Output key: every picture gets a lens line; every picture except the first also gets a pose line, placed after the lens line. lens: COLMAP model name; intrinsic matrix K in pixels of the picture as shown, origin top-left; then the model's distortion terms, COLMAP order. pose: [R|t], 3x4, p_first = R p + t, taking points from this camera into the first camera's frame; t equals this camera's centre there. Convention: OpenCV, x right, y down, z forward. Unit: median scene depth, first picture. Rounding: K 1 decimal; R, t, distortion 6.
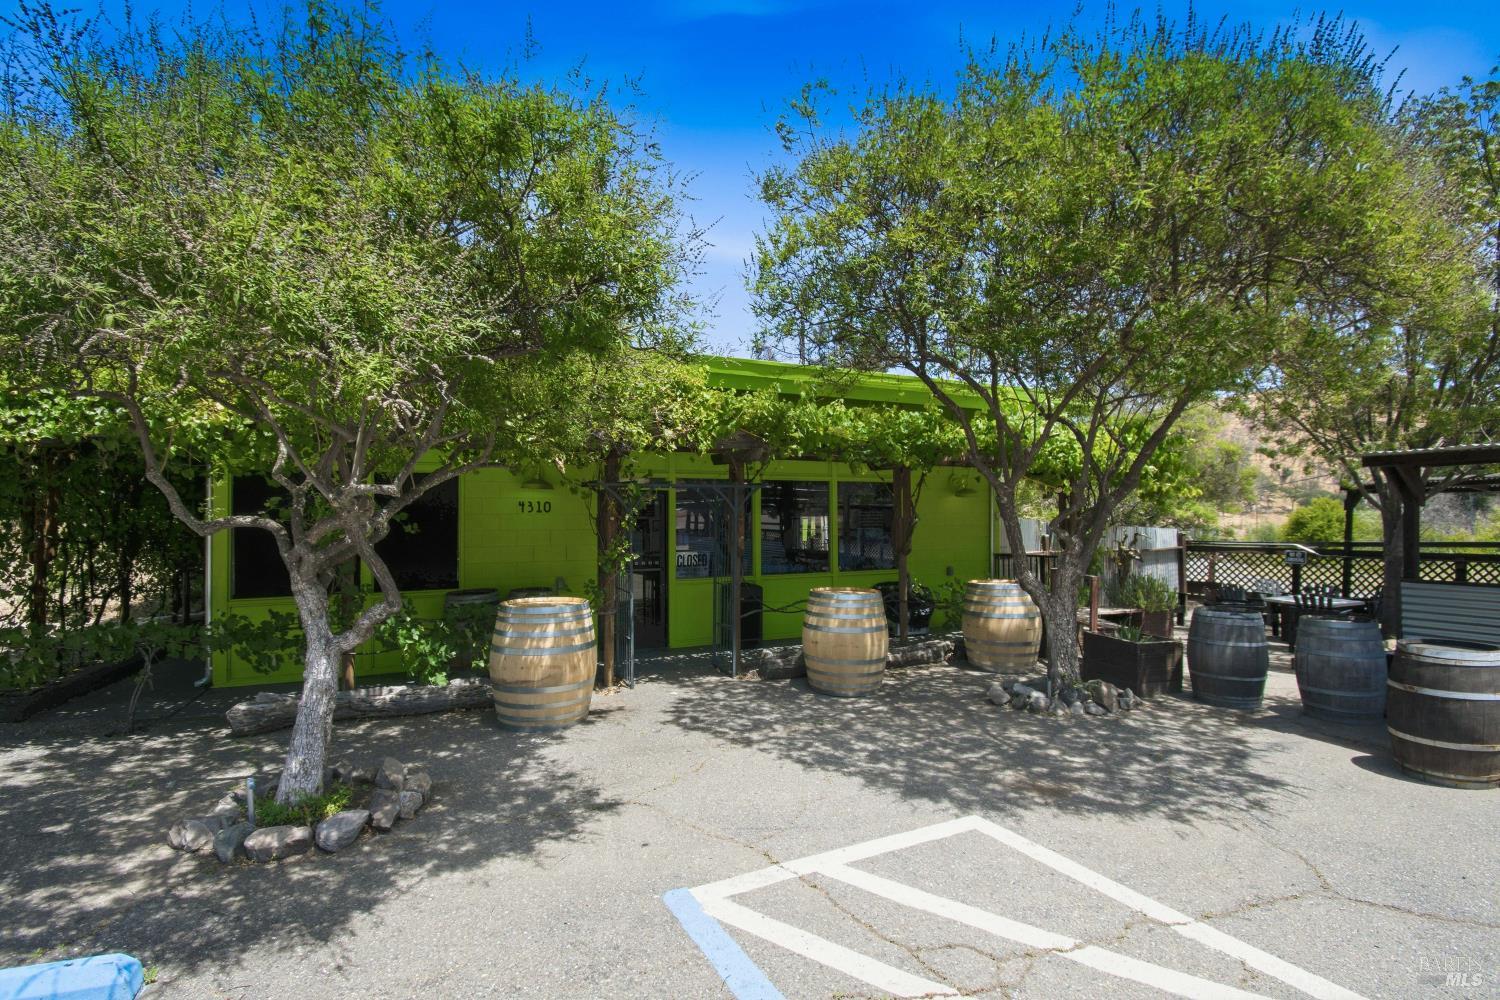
lens RADIAL K [[686.7, 0, 738.4], [0, 686.7, 513.0], [0, 0, 1]] dist [-0.007148, -0.009577]
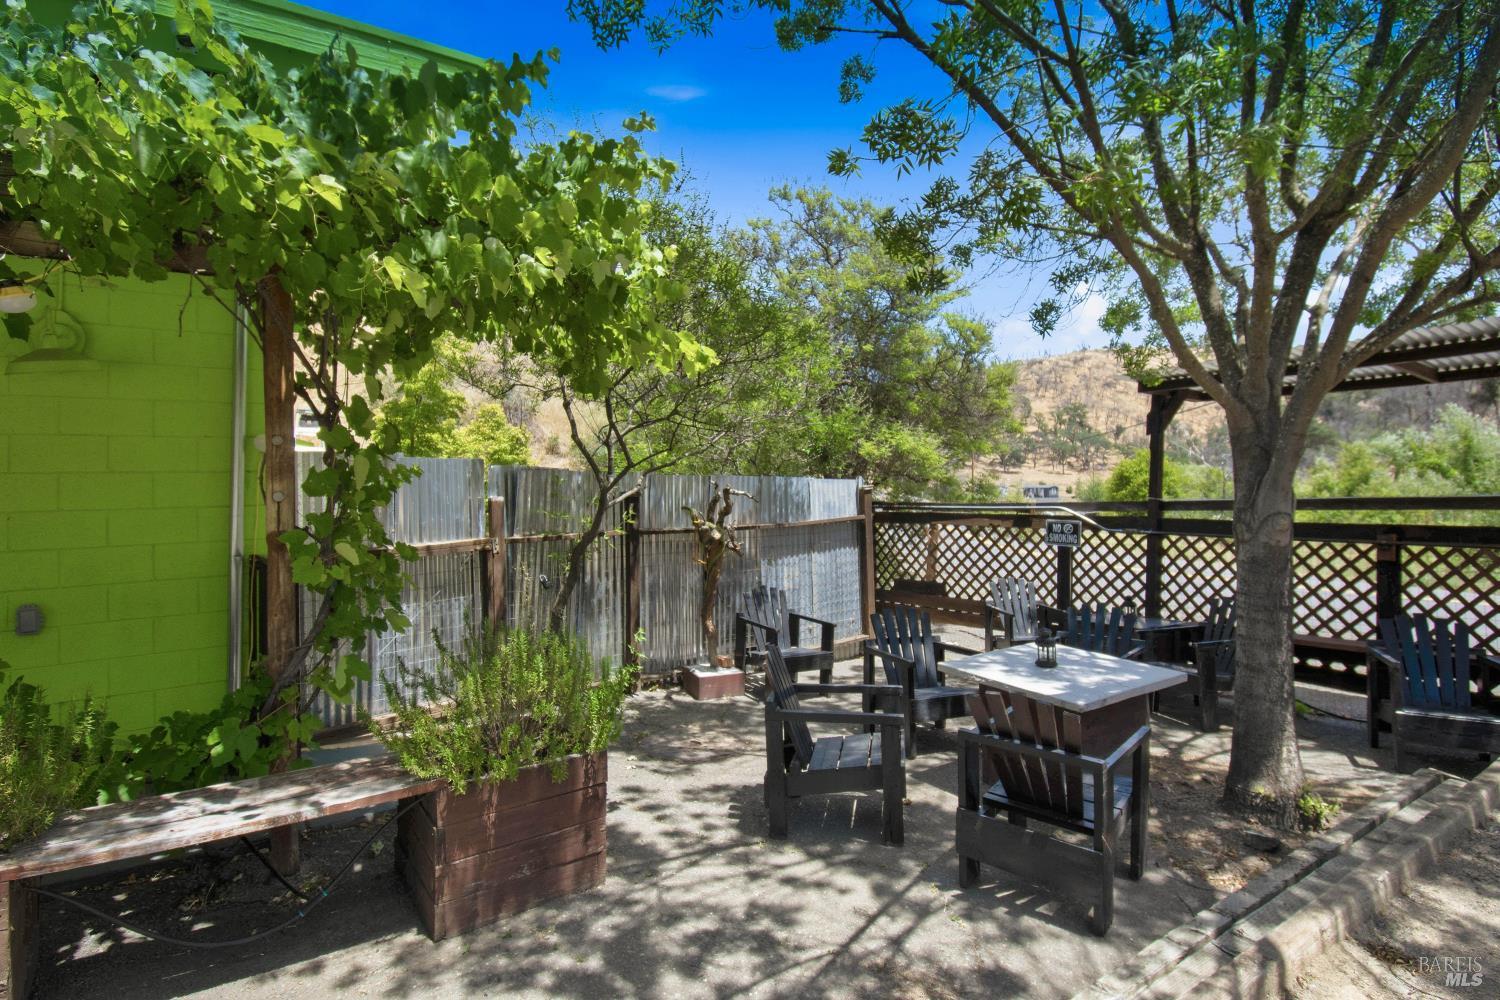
lens RADIAL K [[759.6, 0, 725.3], [0, 759.6, 476.9], [0, 0, 1]] dist [-0.010978, -0.006631]
pose [[0.981021, -0.012524, 0.193496, 0.458233], [0.012489, 0.999921, 0.001403, 0.019818], [-0.193498, 0.001040, 0.981100, 0.492774]]
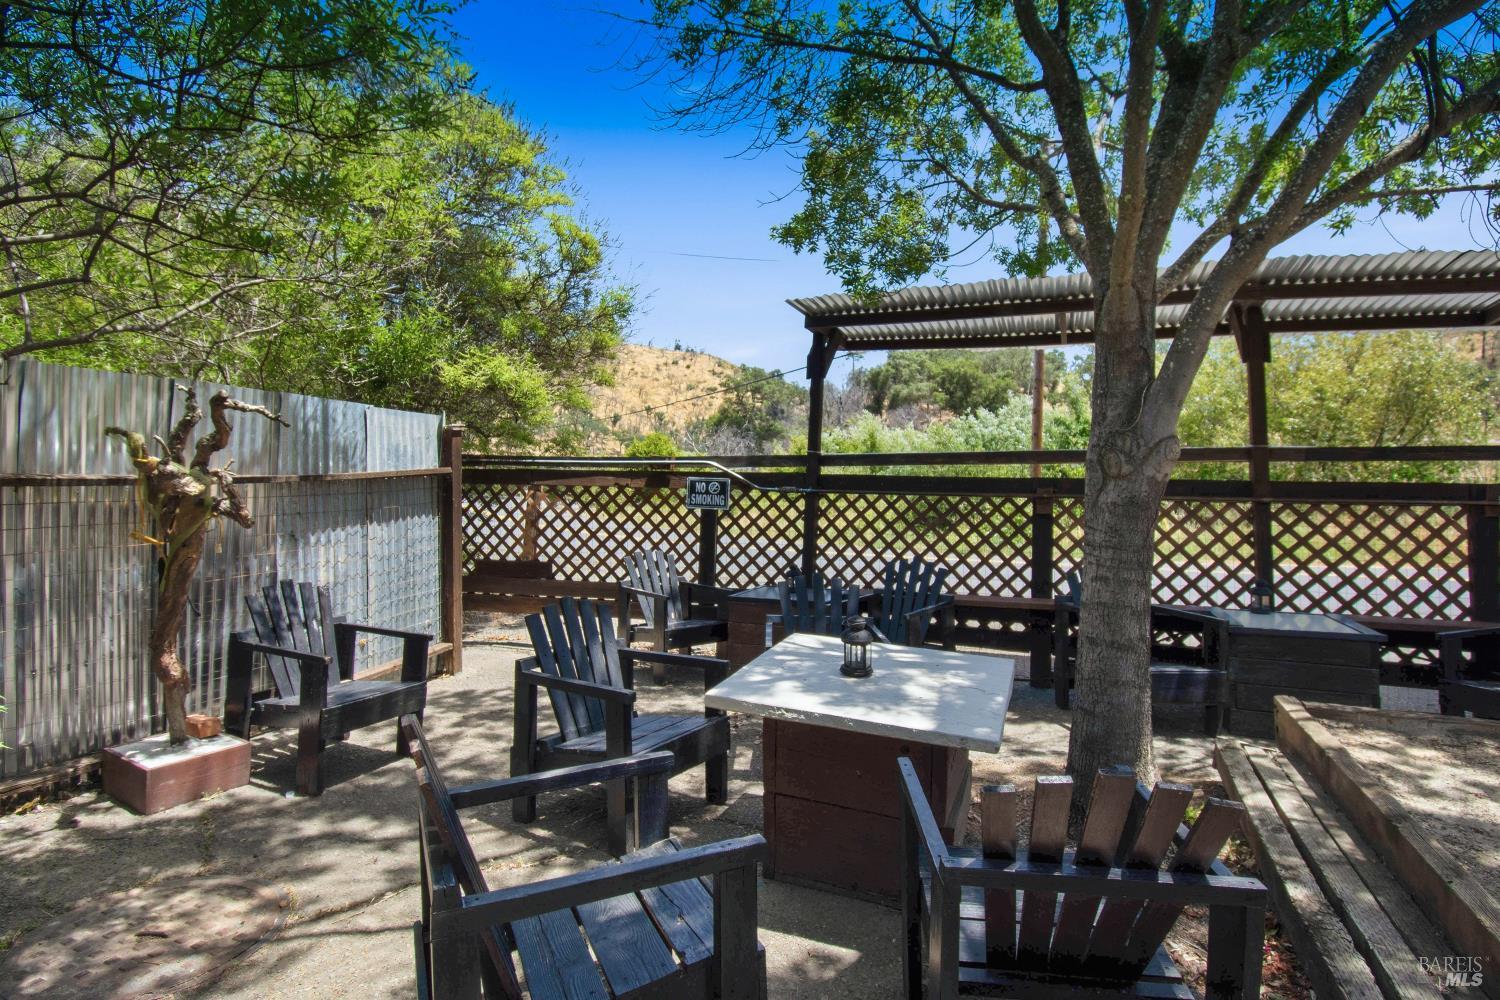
lens RADIAL K [[759.6, 0, 758.3], [0, 759.6, 481.6], [0, 0, 1]] dist [-0.010978, -0.006631]
pose [[0.648167, -0.005590, 0.761478, 0.477875], [-0.024628, 0.999296, 0.028299, 0.042948], [-0.761100, -0.037096, 0.647573, 0.662117]]
